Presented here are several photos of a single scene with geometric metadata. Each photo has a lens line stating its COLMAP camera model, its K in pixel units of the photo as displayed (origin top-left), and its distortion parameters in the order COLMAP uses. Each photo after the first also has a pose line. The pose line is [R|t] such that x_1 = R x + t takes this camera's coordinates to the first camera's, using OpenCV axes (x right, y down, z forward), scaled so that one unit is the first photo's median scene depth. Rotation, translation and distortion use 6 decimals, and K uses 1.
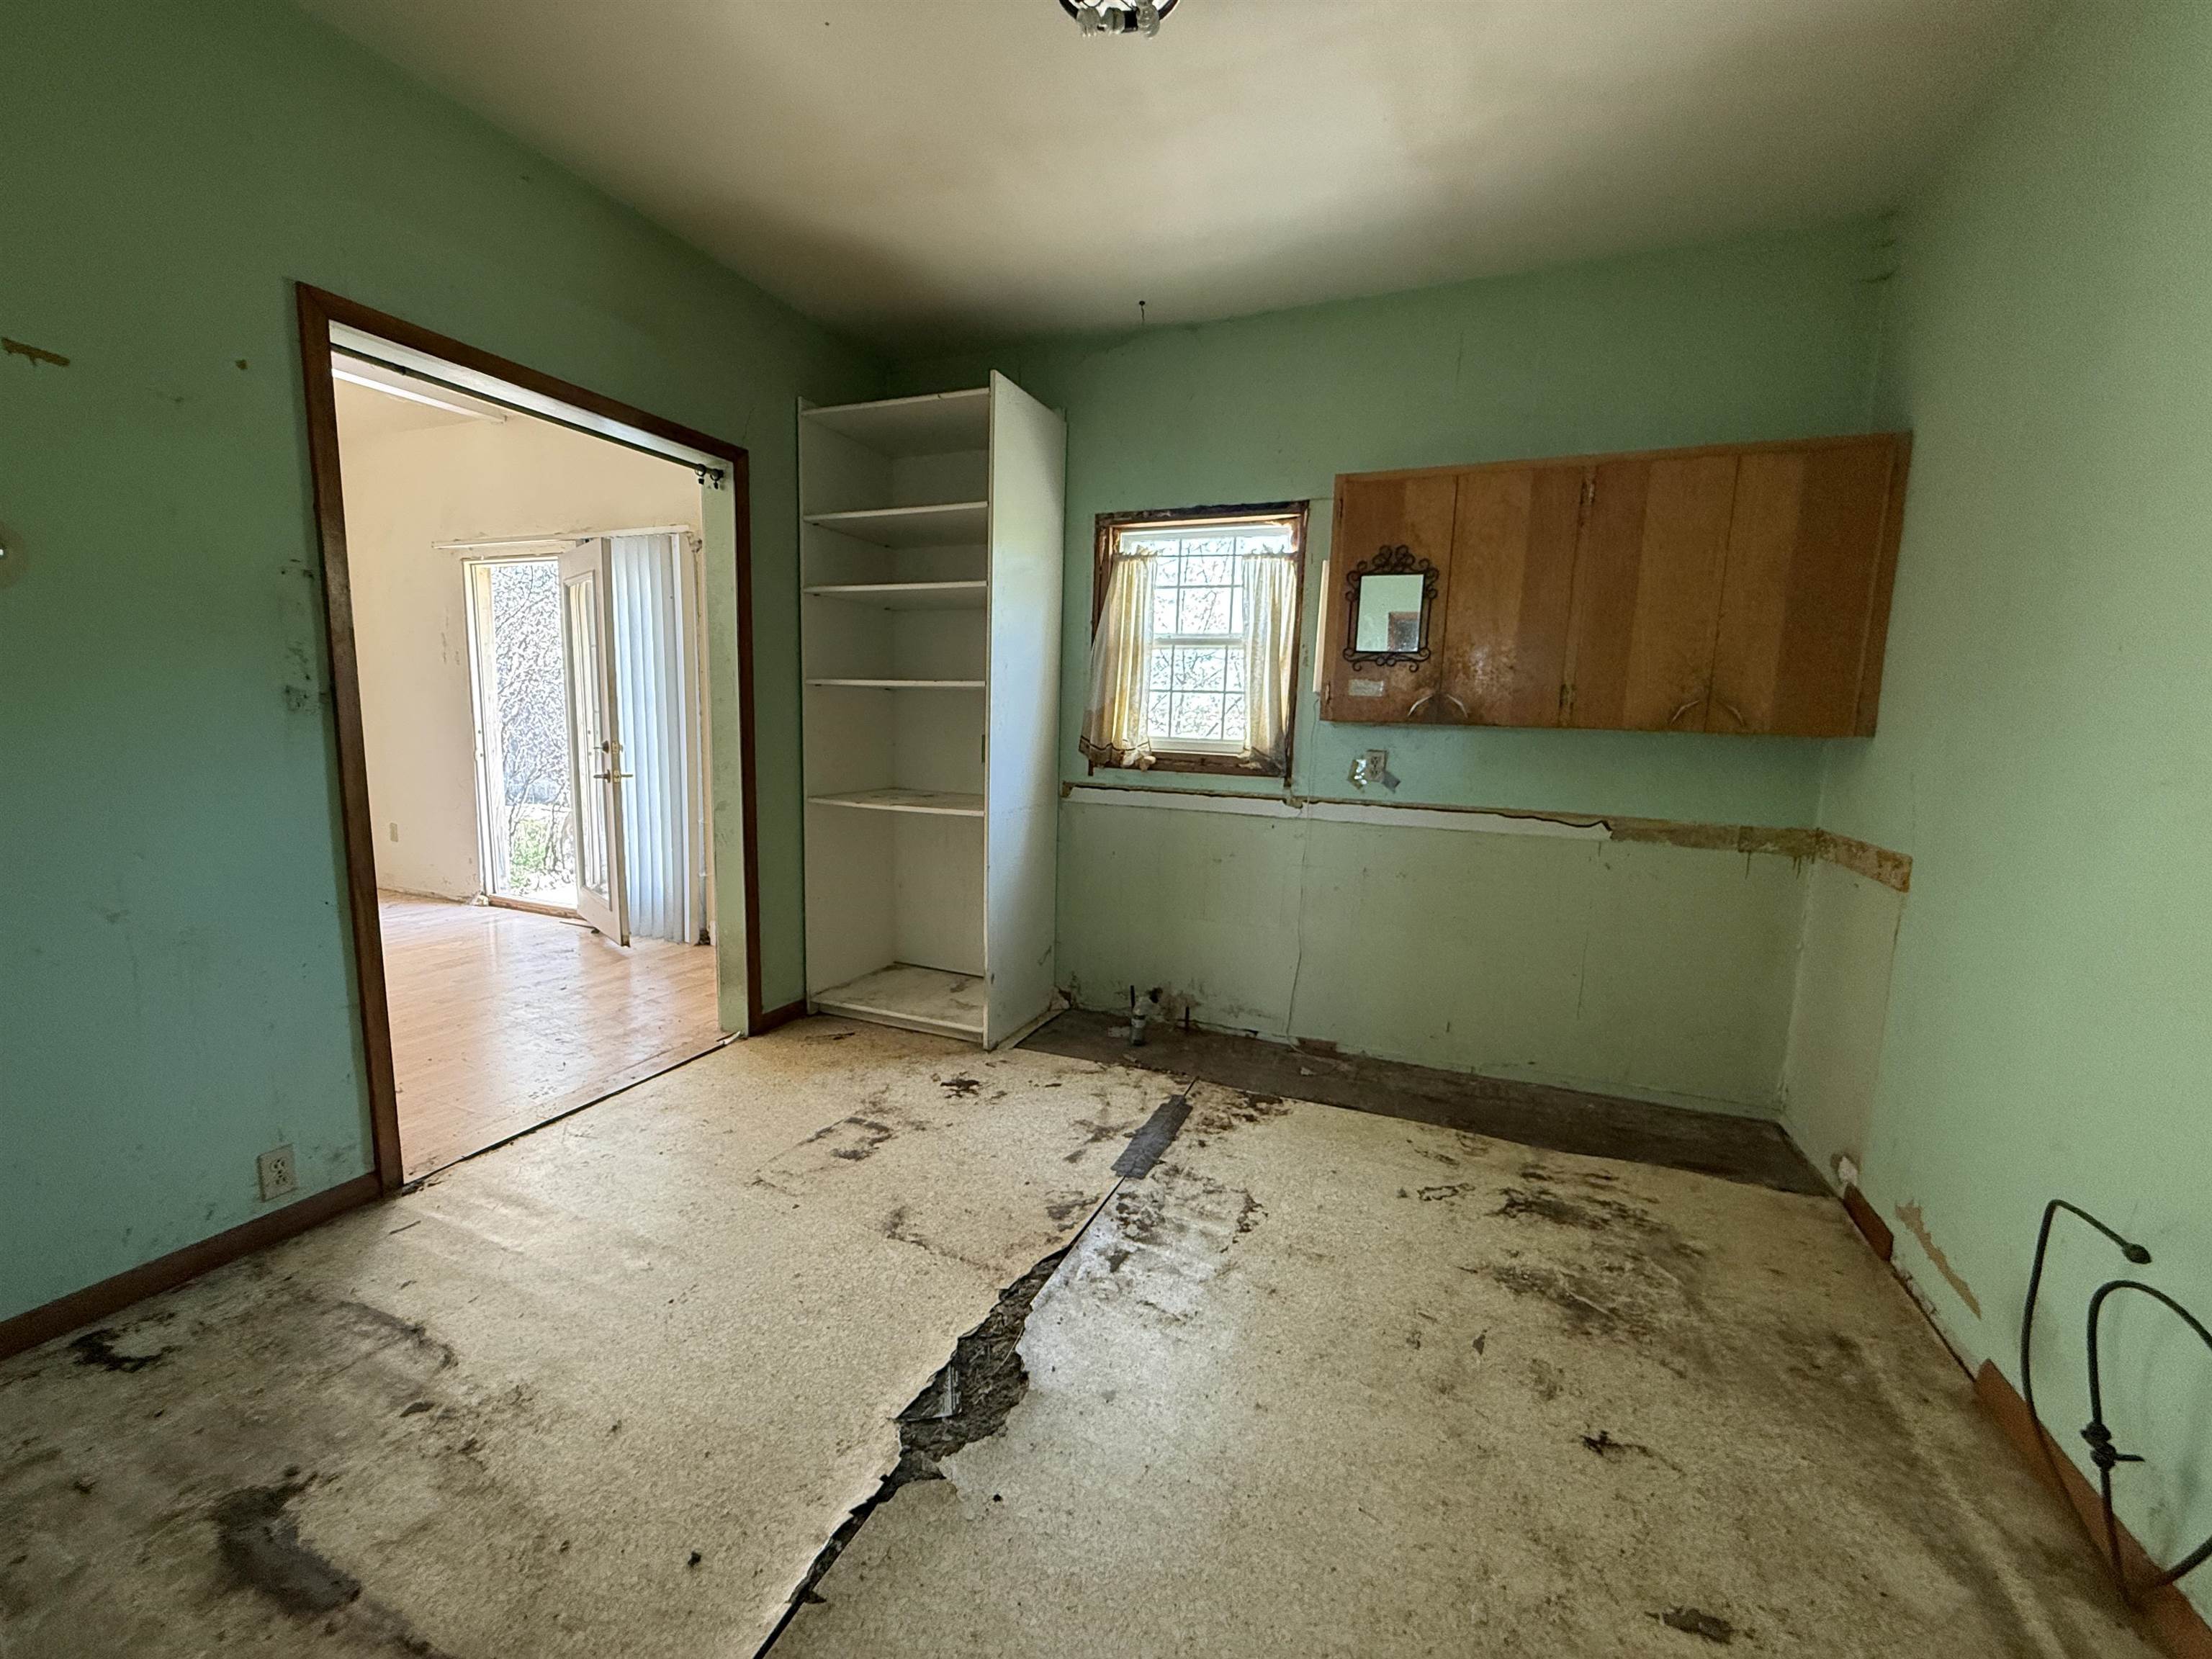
lens RADIAL K [[871.0, 0, 1106.0], [0, 871.0, 829.5], [0, 0, 1]] dist [-0.002397, -0.000310]
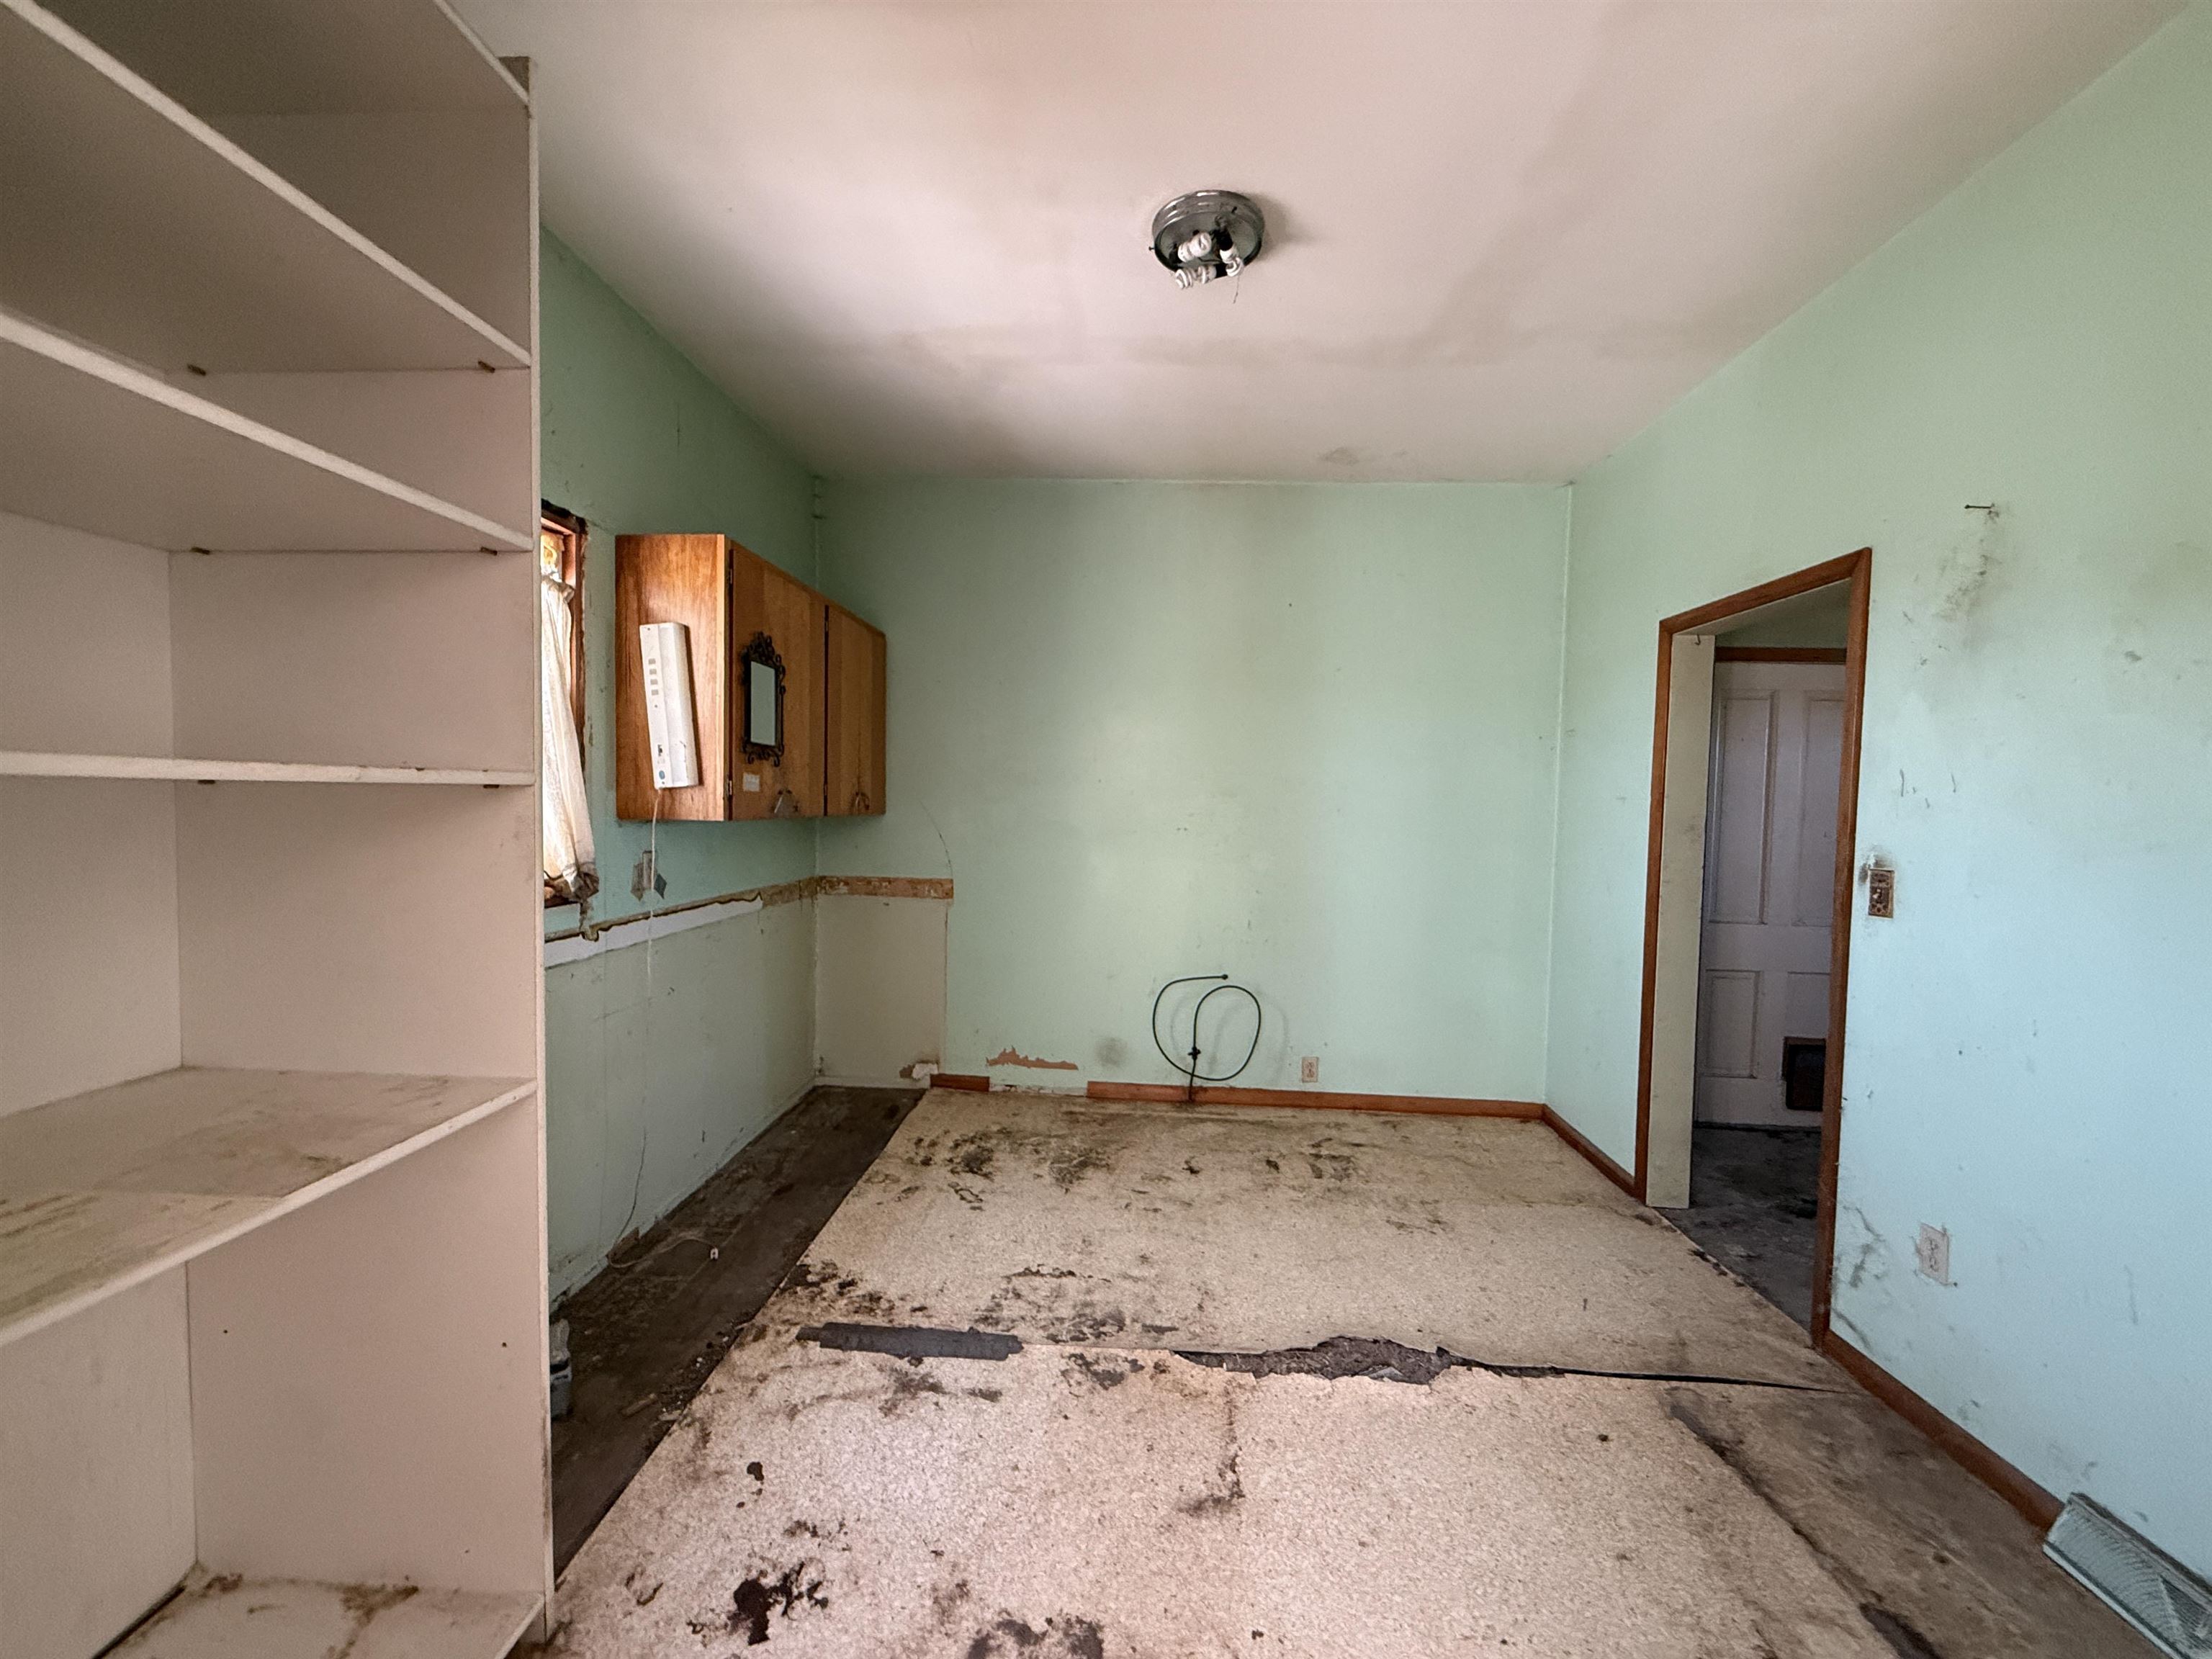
lens RADIAL K [[868.3, 0, 1098.7], [0, 868.3, 829.5], [0, 0, 1]] dist [-0.001650, -0.000234]
pose [[-0.313808, -0.066766, 0.947136, -0.800816], [0.098717, 0.989824, 0.102483, -0.203731], [-0.944341, 0.125659, -0.304024, 1.118315]]
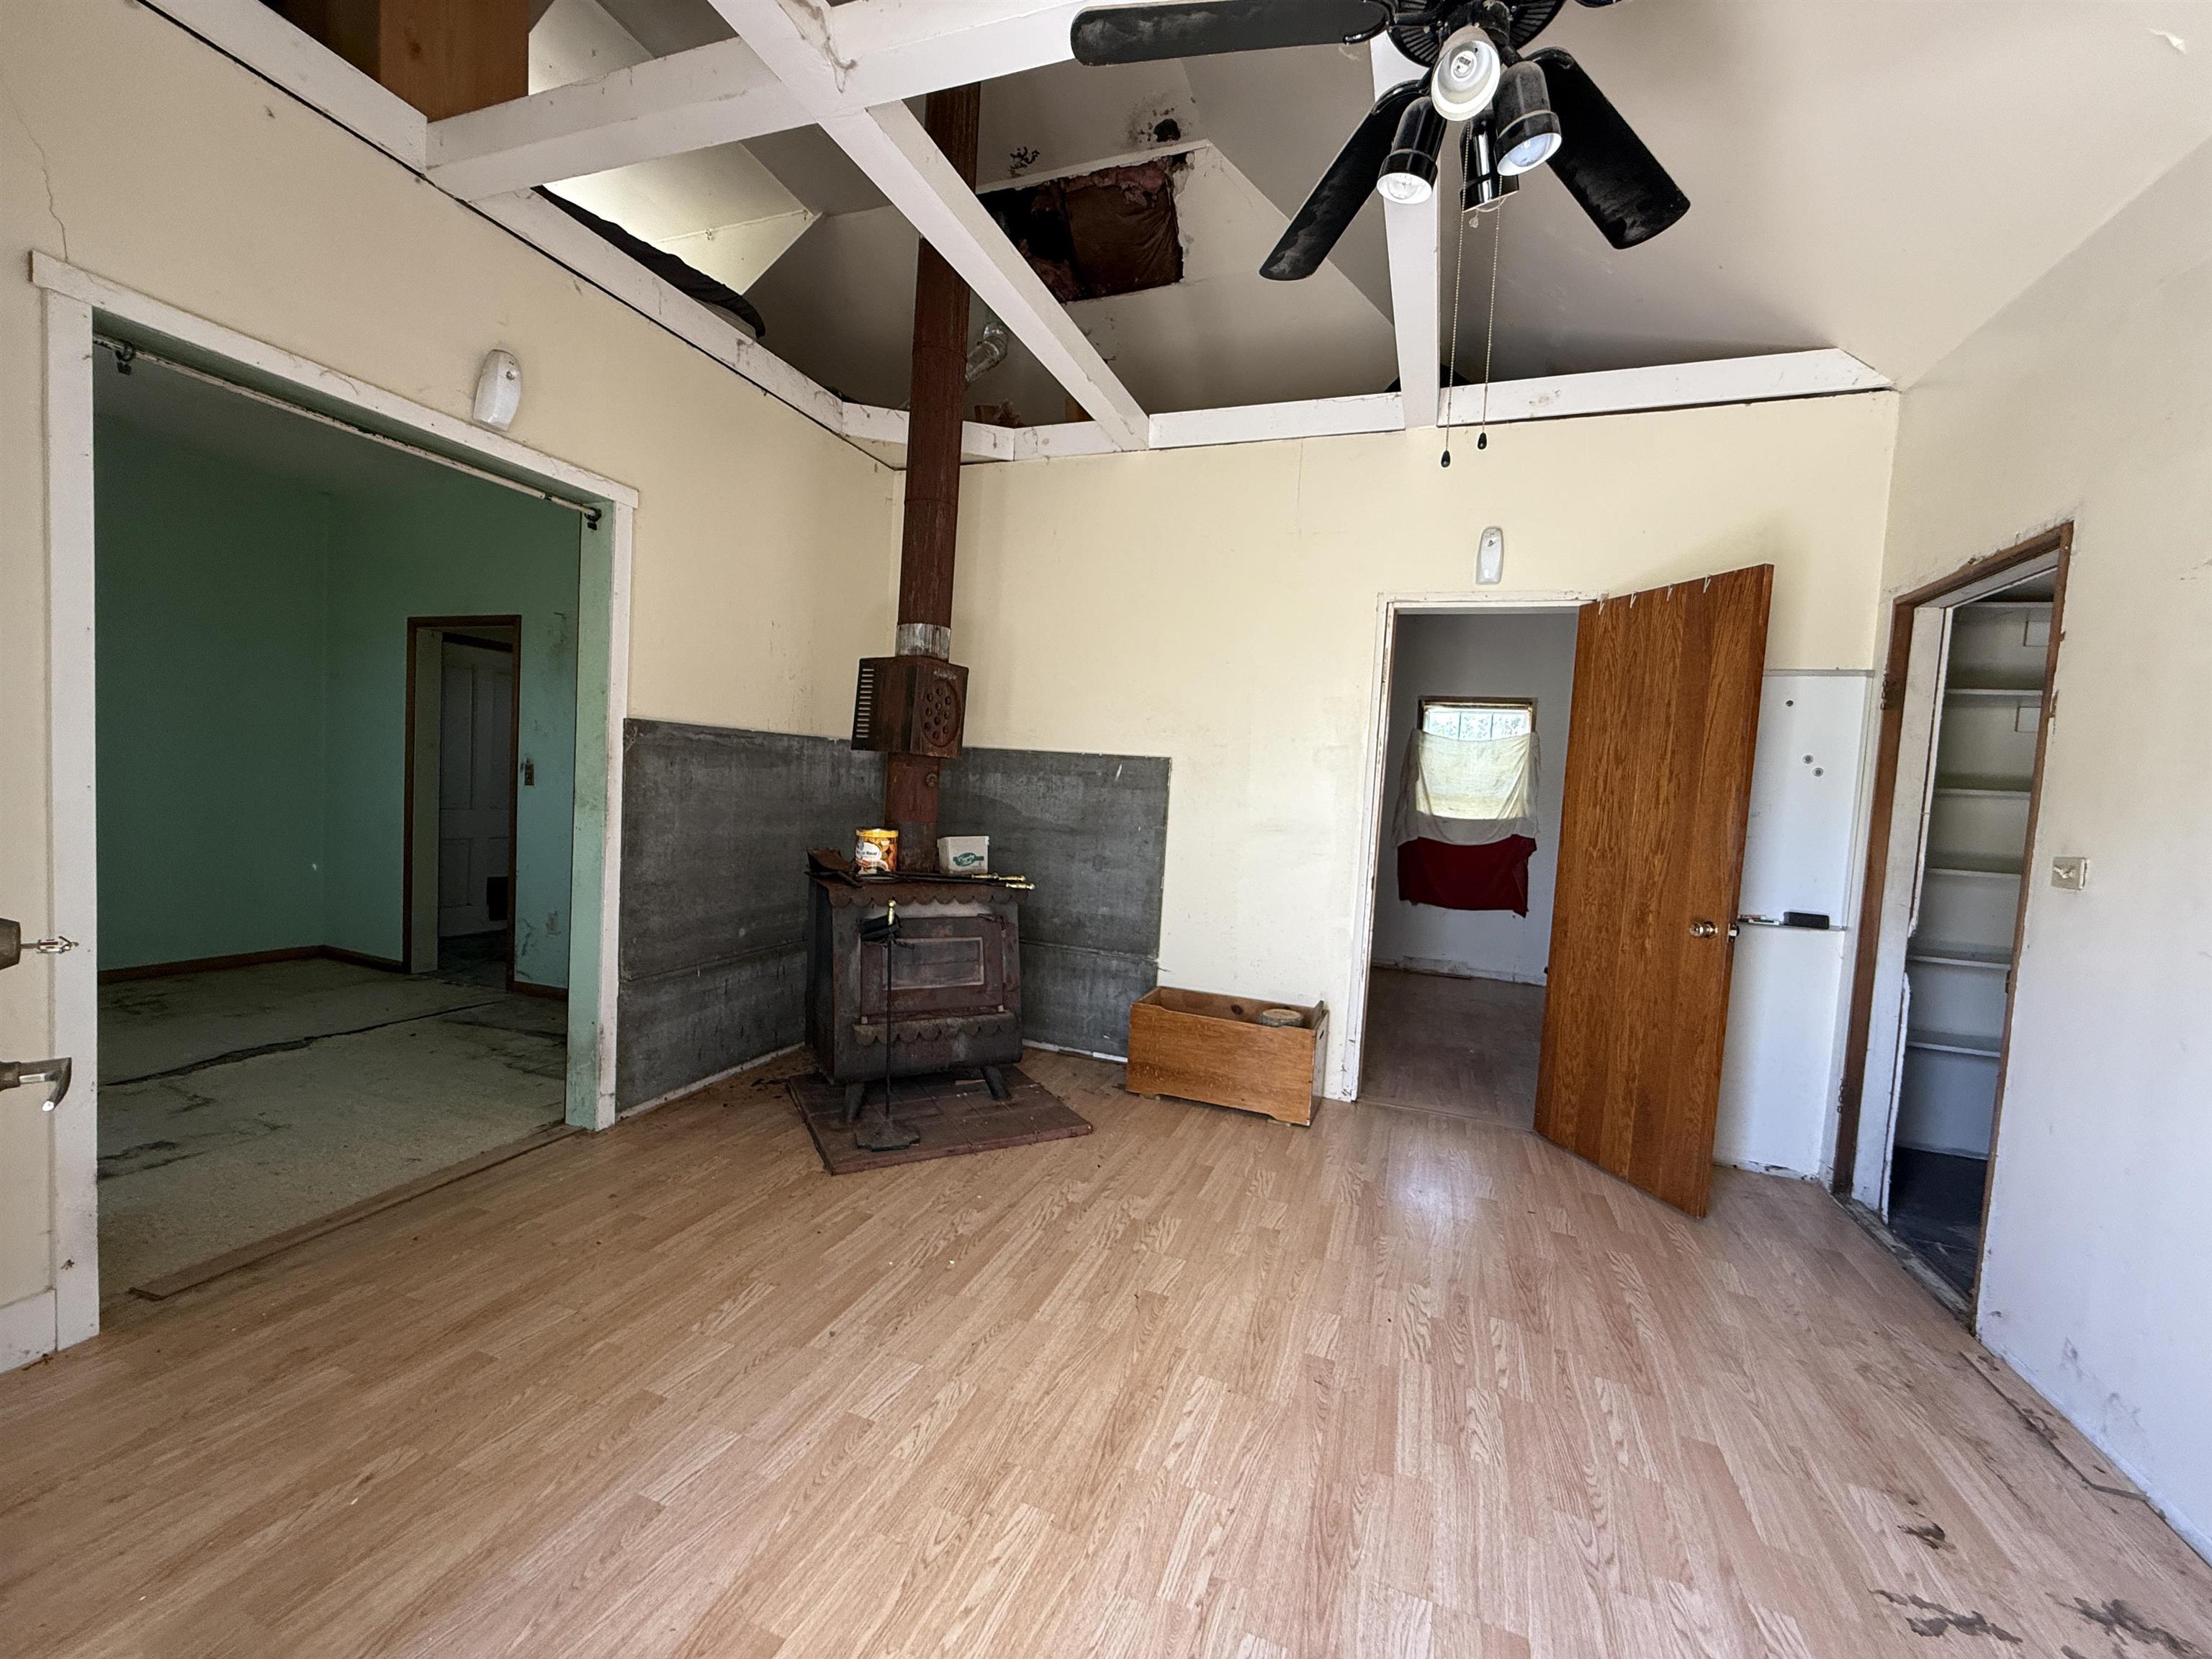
lens RADIAL K [[871.0, 0, 1106.0], [0, 871.0, 829.5], [0, 0, 1]] dist [-0.002397, -0.000310]
pose [[-0.995887, -0.076728, -0.048179, -1.408410], [-0.084196, 0.980163, 0.179418, -0.309259], [0.033457, 0.182736, -0.982593, 2.068685]]
